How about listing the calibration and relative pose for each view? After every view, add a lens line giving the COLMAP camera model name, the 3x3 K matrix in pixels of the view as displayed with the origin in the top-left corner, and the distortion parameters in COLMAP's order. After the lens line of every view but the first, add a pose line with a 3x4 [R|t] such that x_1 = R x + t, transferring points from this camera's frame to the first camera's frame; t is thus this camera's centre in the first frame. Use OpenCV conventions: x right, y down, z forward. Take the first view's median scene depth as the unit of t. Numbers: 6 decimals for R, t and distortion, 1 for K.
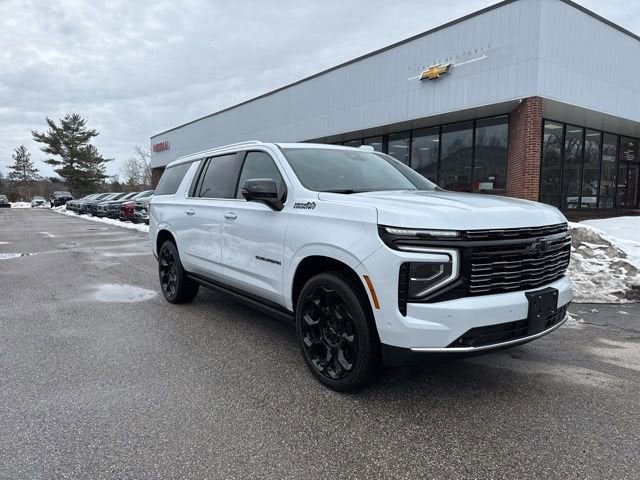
lens RADIAL K [[450.9, 0, 317.4], [0, 450.9, 238.8], [0, 0, 1]] dist [0.047838, -0.056407]
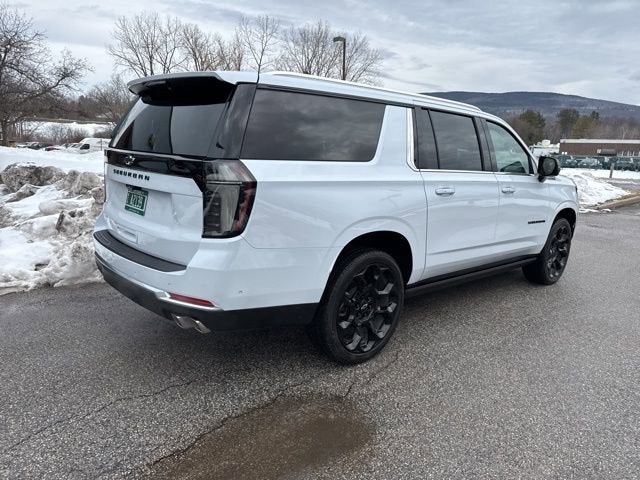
lens RADIAL K [[454.3, 0, 319.0], [0, 454.3, 240.4], [0, 0, 1]] dist [0.045305, -0.050688]
pose [[-0.112250, -0.196044, 0.974149, -1.137012], [0.036026, 0.978898, 0.201151, -0.159260], [-0.993027, 0.057674, -0.102819, 1.516915]]
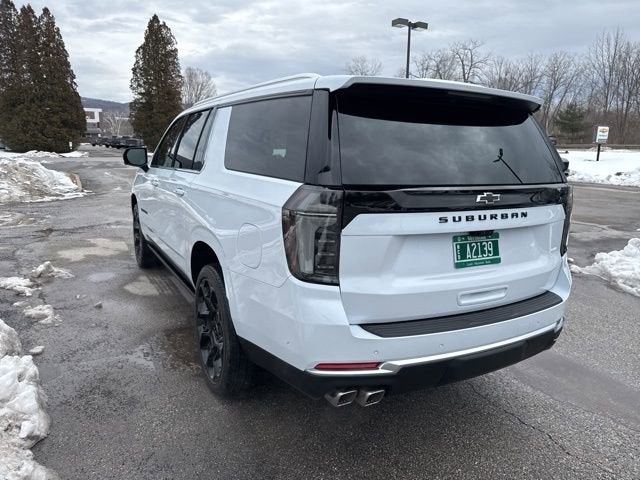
lens RADIAL K [[459.4, 0, 323.5], [0, 459.4, 240.2], [0, 0, 1]] dist [0.007655, -0.003941]
pose [[-0.991804, -0.041402, 0.120871, -0.321422], [-0.006344, 0.960833, 0.277056, -0.243953], [-0.127607, 0.274019, -0.953221, 2.229944]]
